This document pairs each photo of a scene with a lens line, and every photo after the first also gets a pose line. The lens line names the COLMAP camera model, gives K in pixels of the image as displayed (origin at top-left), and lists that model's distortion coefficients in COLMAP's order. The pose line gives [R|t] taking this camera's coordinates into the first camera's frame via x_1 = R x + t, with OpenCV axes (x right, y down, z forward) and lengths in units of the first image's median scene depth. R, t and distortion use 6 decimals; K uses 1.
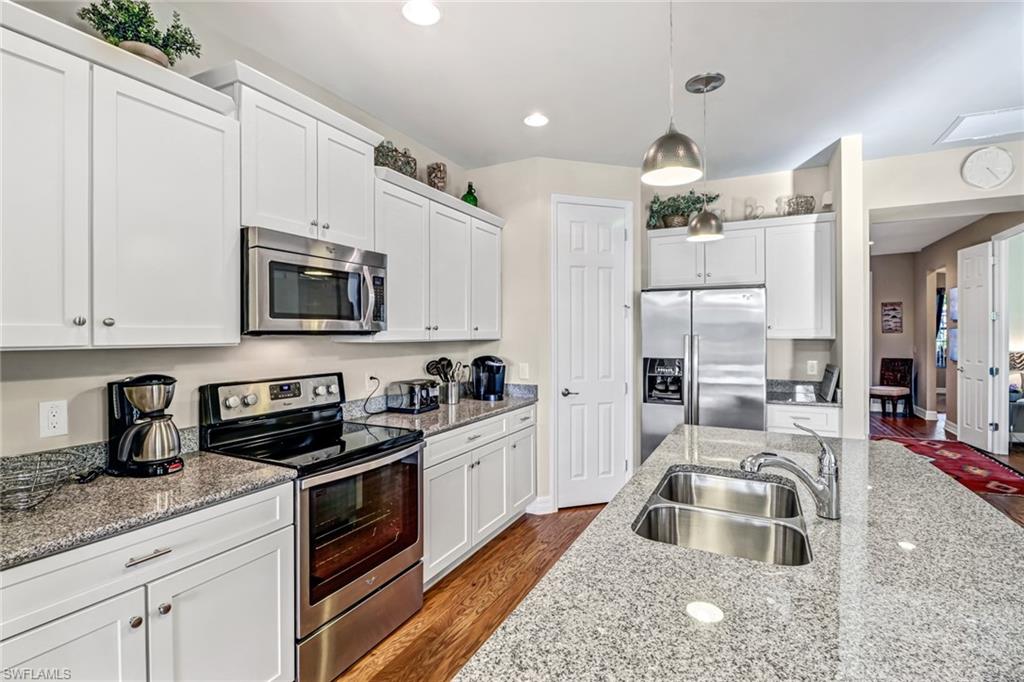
lens RADIAL K [[484.0, 0, 511.5], [0, 484.0, 330.7], [0, 0, 1]] dist [-0.000420, -0.017685]
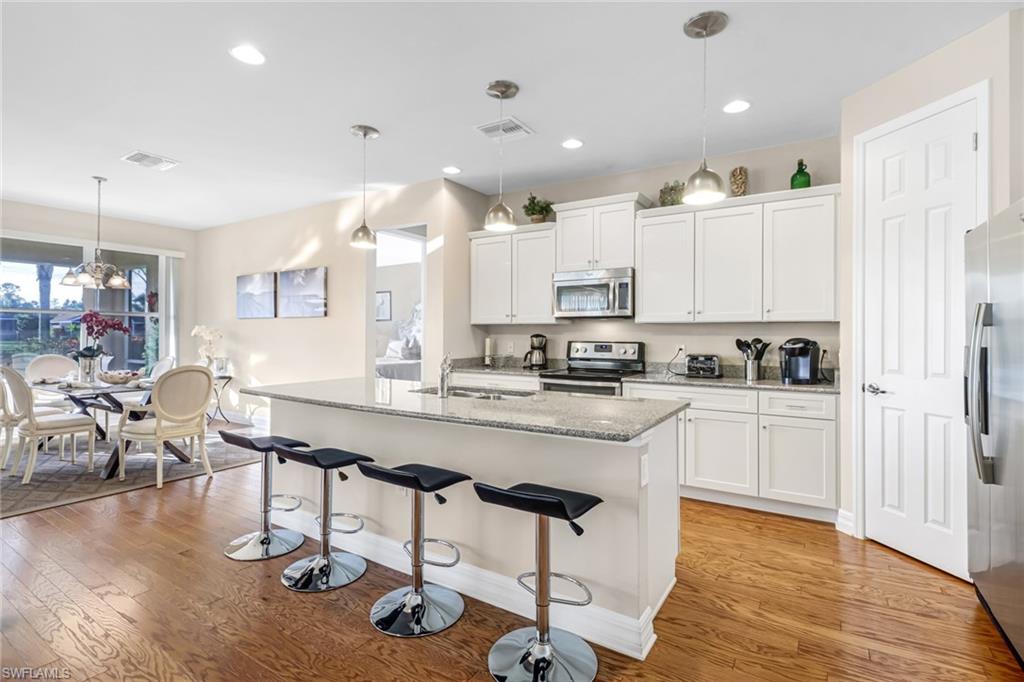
lens RADIAL K [[484.0, 0, 511.5], [0, 484.0, 330.7], [0, 0, 1]] dist [-0.000420, -0.017685]
pose [[-0.099904, -0.000798, -0.994997, 1.057312], [0.006184, 0.999980, -0.001423, 0.038447], [0.994978, -0.006296, -0.099897, 0.587139]]
